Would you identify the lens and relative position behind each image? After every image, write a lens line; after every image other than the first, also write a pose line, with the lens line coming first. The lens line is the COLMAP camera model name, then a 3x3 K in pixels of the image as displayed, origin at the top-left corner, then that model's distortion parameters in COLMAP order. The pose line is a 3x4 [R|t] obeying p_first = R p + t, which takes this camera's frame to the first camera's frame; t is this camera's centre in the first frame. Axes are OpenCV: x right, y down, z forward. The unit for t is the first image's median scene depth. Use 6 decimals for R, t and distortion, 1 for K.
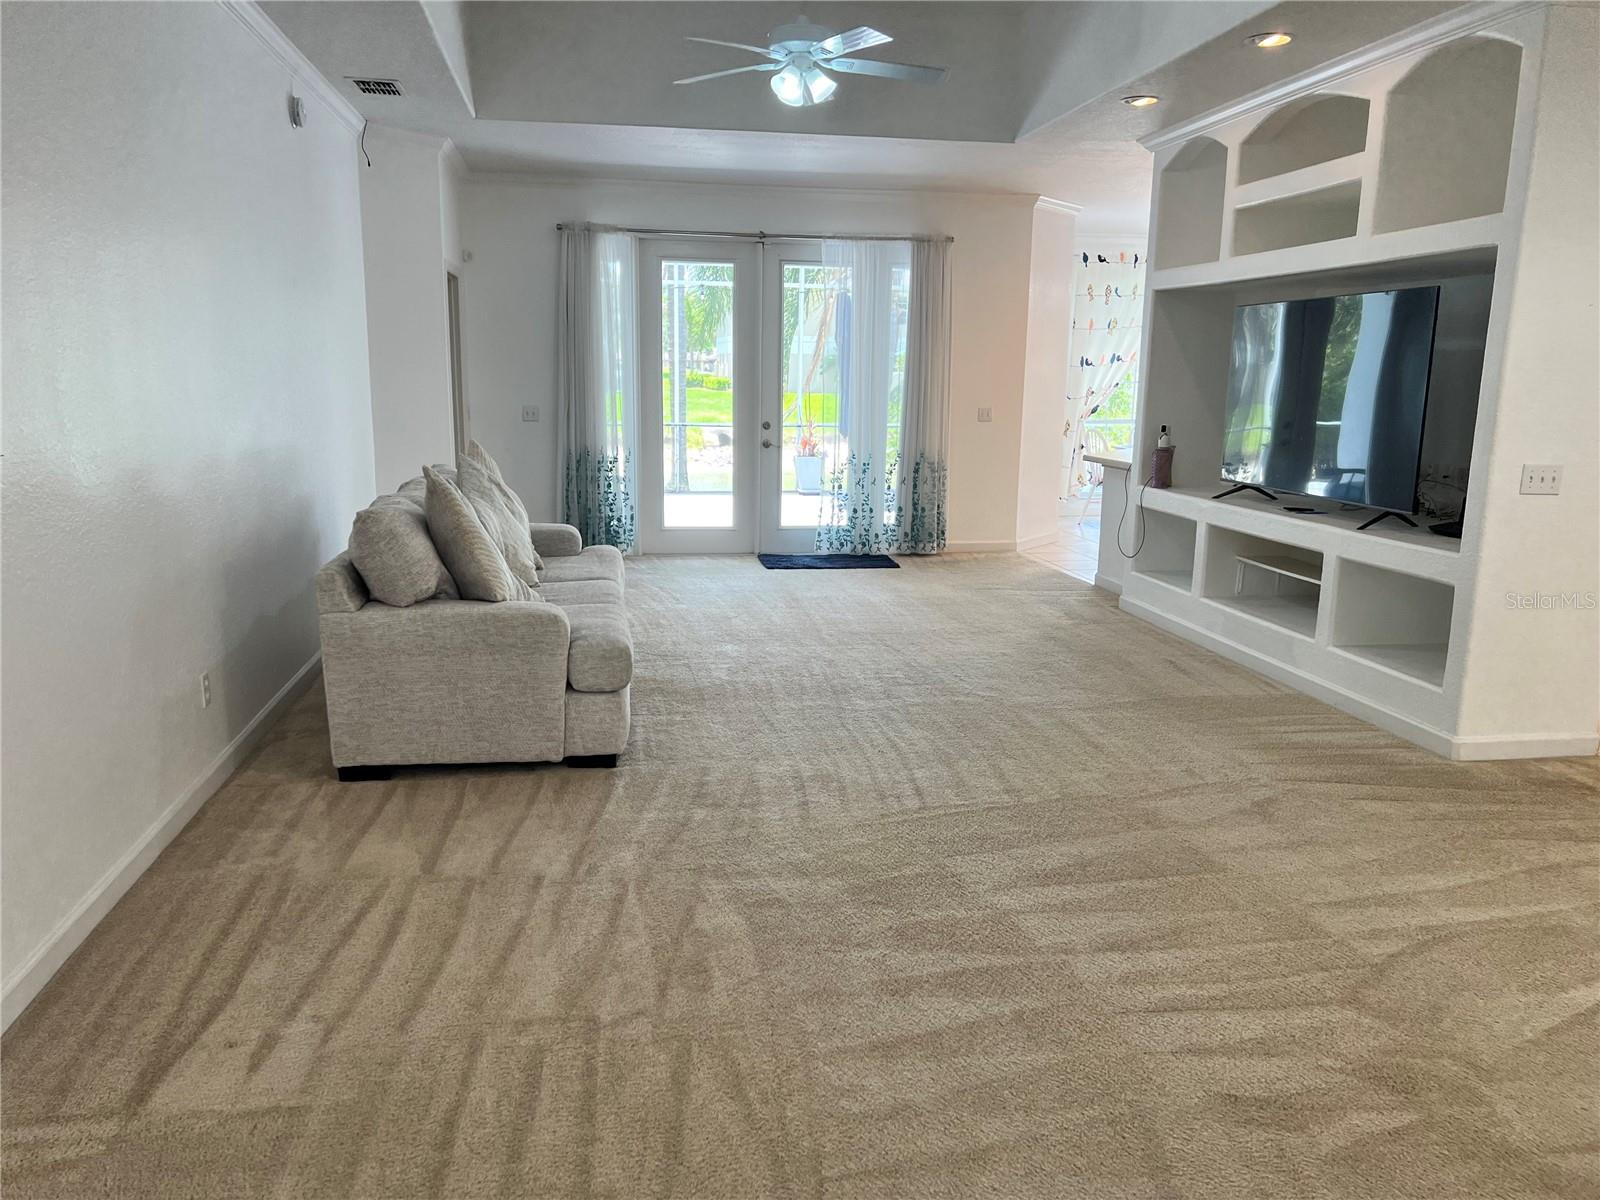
lens RADIAL K [[1187.0, 0, 800.0], [0, 1187.0, 600.0], [0, 0, 1]] dist [0.163744, -0.214049]
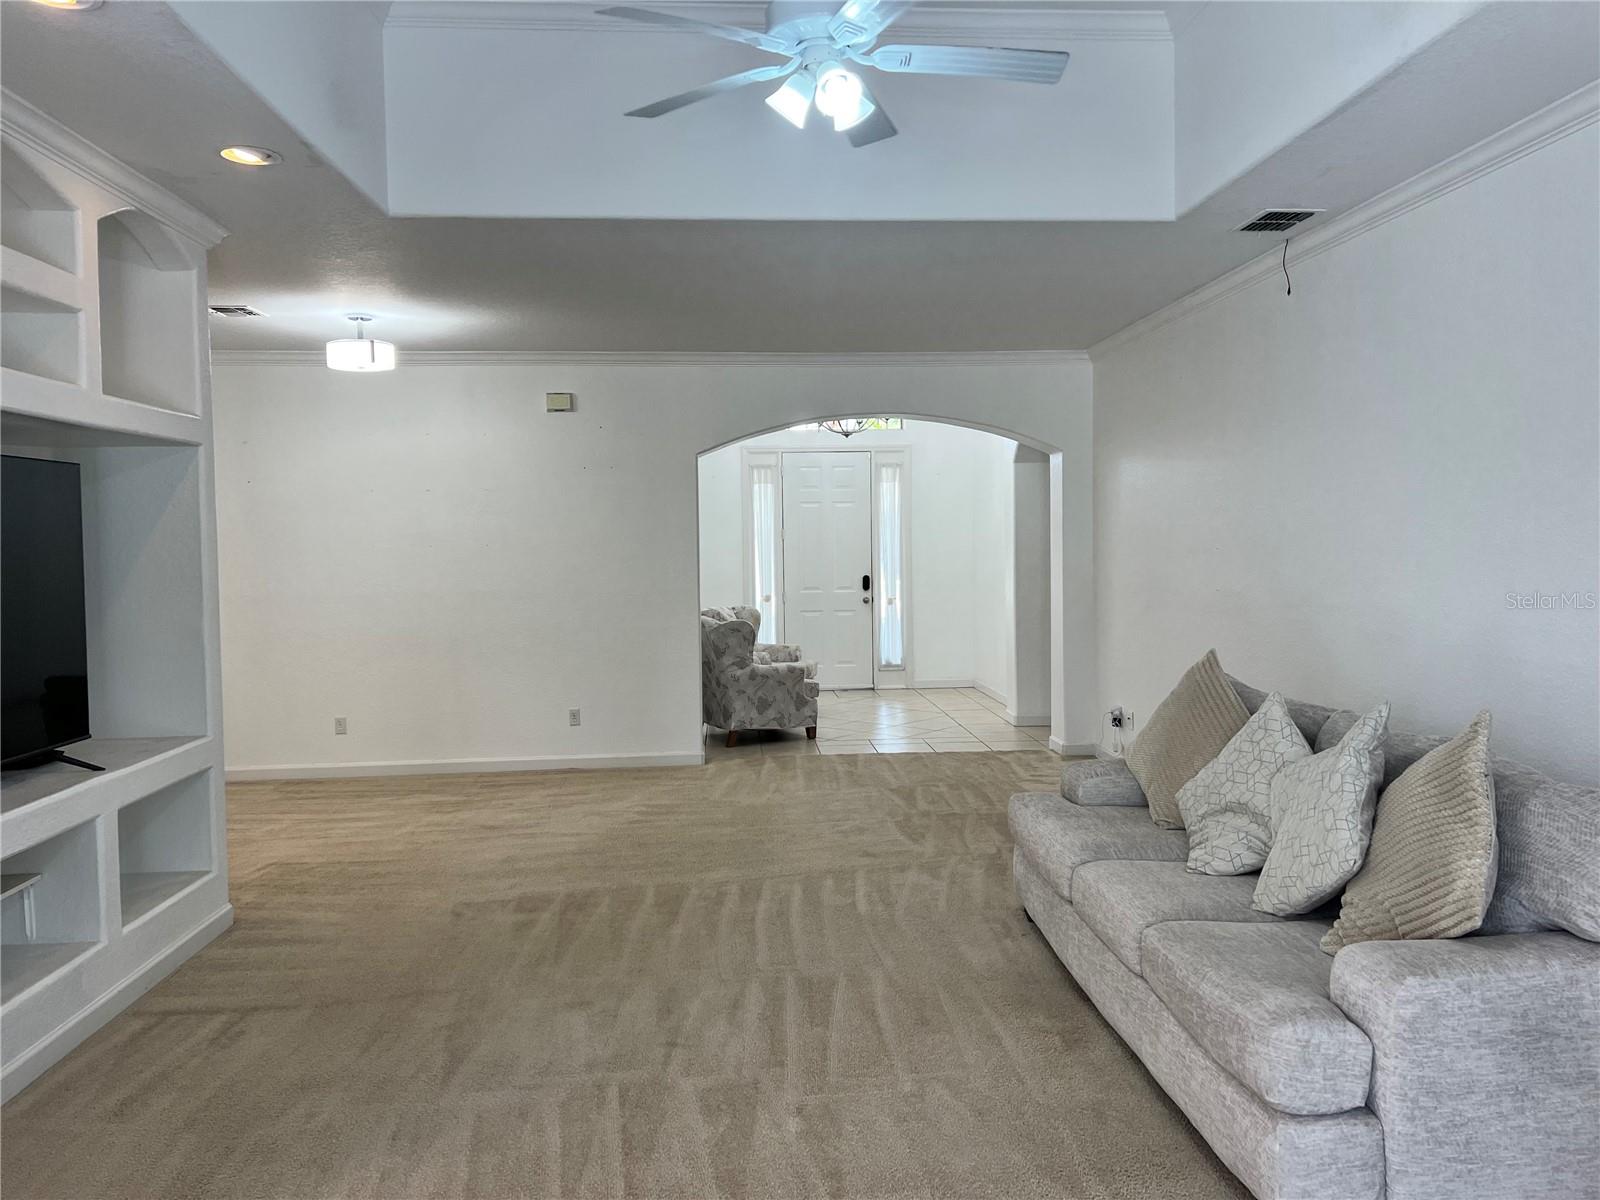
lens RADIAL K [[1190.2, 0, 800.0], [0, 1190.2, 600.0], [0, 0, 1]] dist [0.072536, -0.076867]
pose [[-0.993829, -0.006345, 0.110743, -0.051957], [0.019711, 0.972371, 0.232607, -0.311260], [-0.109160, 0.233355, -0.966245, 1.574997]]
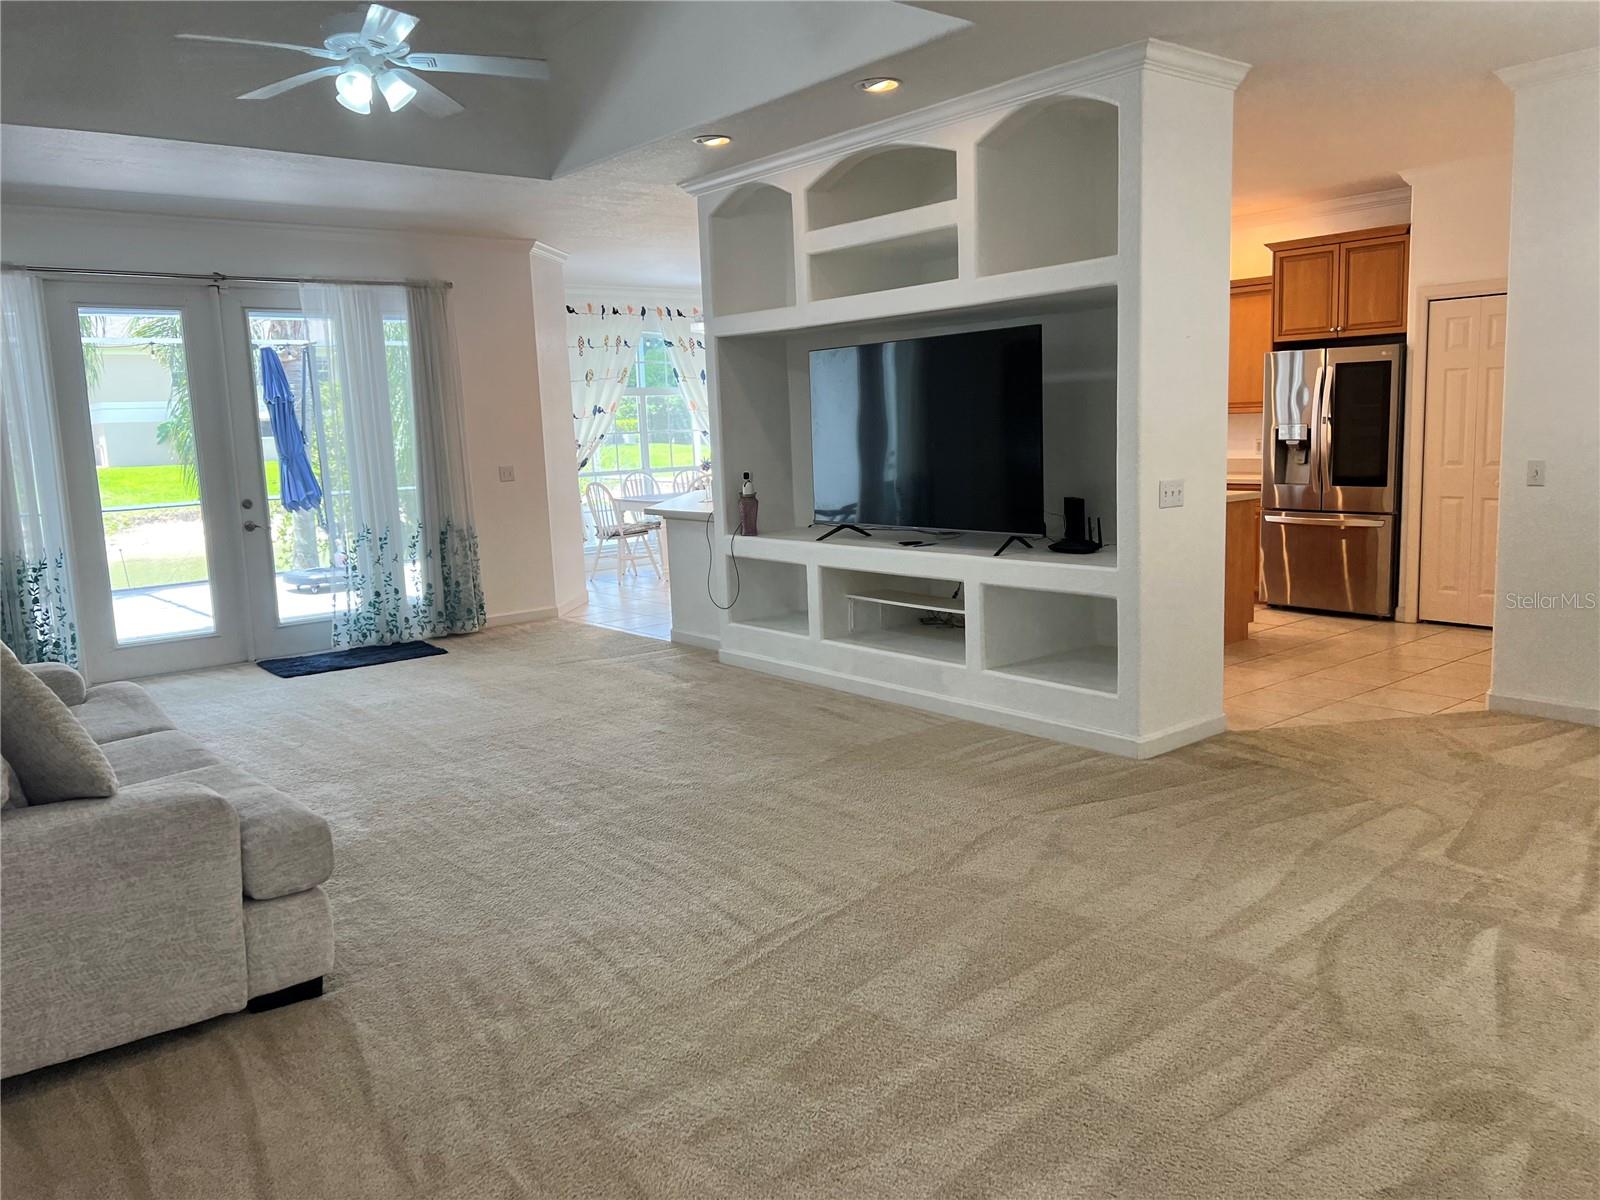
lens RADIAL K [[1190.2, 0, 800.0], [0, 1190.2, 600.0], [0, 0, 1]] dist [0.072536, -0.076867]
pose [[0.868278, -0.123247, 0.480523, -0.176662], [0.144437, 0.989488, -0.007200, -0.035597], [-0.474585, 0.075657, 0.876952, 0.173721]]
